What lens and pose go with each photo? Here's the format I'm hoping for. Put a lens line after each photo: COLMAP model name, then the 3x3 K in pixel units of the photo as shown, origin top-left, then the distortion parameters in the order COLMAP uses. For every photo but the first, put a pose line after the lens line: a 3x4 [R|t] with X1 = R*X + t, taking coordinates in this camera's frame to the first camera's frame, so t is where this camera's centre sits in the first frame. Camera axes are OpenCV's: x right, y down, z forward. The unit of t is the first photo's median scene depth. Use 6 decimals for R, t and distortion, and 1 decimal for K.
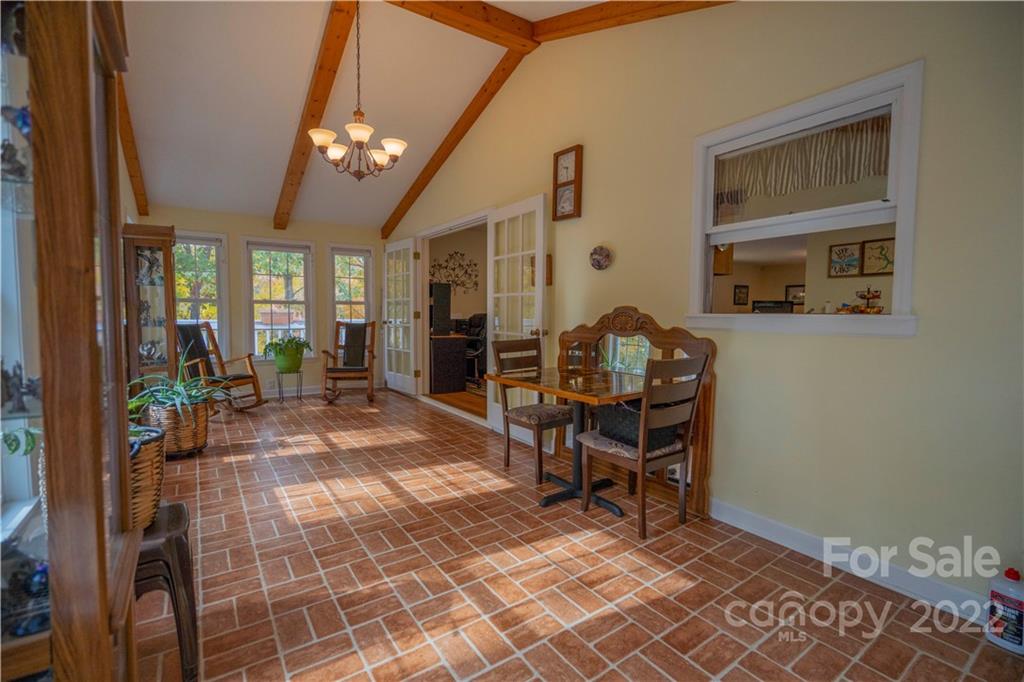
lens RADIAL K [[464.5, 0, 514.6], [0, 464.5, 343.6], [0, 0, 1]] dist [-0.003126, -0.000026]
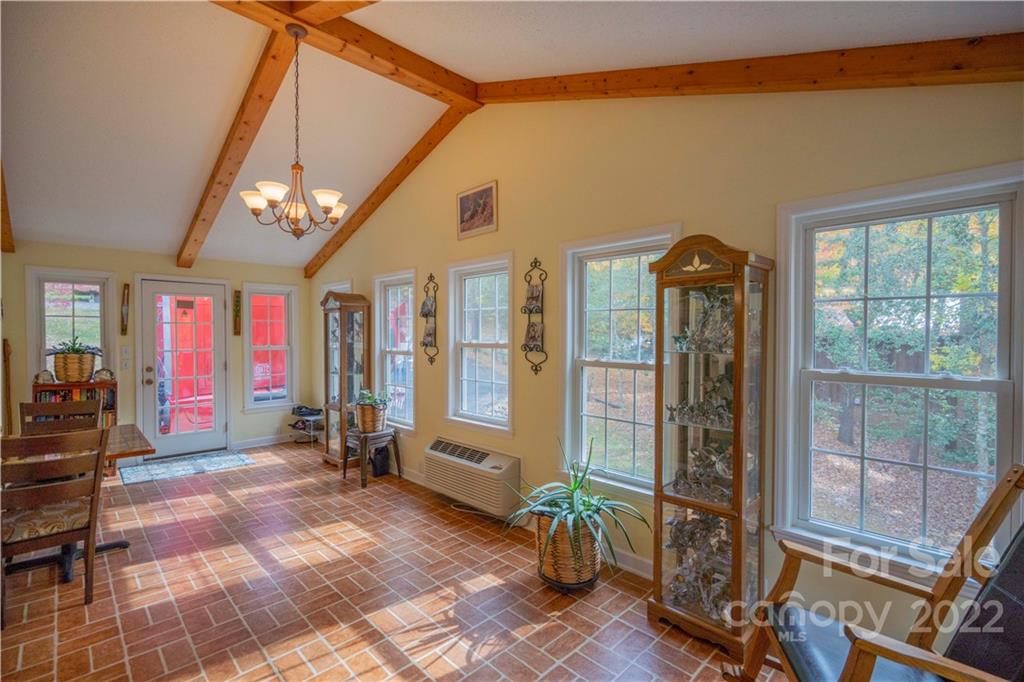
lens RADIAL K [[464.5, 0, 509.9], [0, 464.5, 341.2], [0, 0, 1]] dist [-0.003126, -0.000026]
pose [[-0.986555, -0.006530, -0.163297, -0.618073], [-0.020677, 0.996159, 0.085082, -0.240190], [0.162115, 0.087315, -0.982901, 2.040648]]
